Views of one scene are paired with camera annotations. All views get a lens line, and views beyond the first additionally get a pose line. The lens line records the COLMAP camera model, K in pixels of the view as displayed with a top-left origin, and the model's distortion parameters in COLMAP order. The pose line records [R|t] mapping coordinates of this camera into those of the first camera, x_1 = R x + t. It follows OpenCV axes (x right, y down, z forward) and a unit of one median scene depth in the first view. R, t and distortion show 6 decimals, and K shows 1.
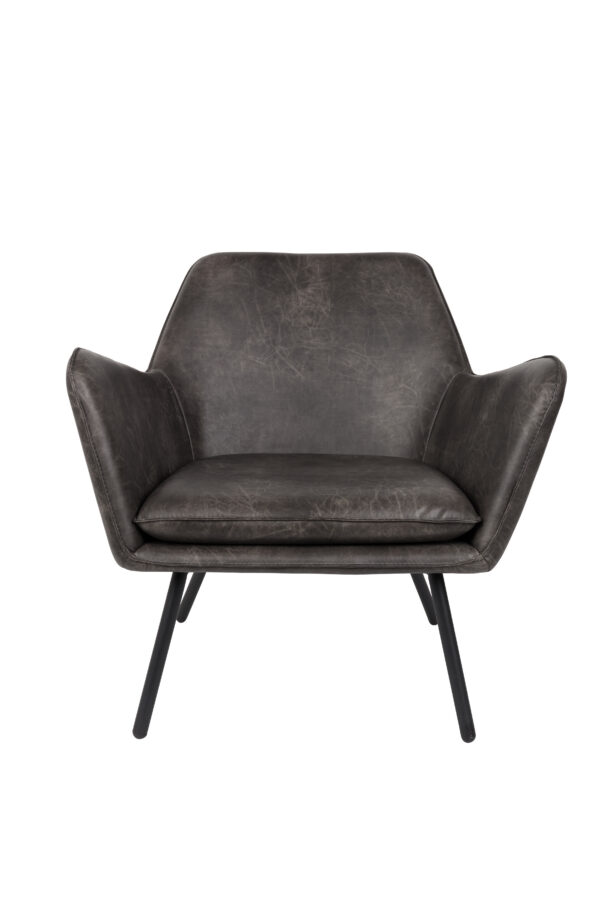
lens RADIAL K [[1164.4, 0, 300.0], [0, 1164.4, 450.0], [0, 0, 1]] dist [0.011365, 0.001745]
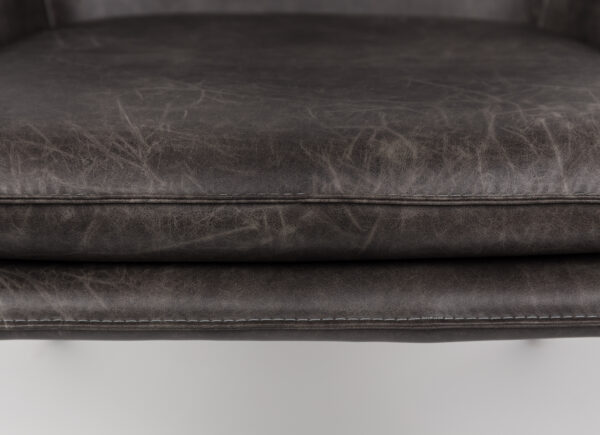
lens RADIAL K [[1367.8, 0, 300.0], [0, 1367.8, 217.5], [0, 0, 1]] dist [0.131587, 0.191513]
pose [[0.999857, -0.004820, 0.016228, -0.001254], [0.002344, 0.988794, 0.149269, 0.002539], [-0.016765, -0.149210, 0.988663, 0.573235]]
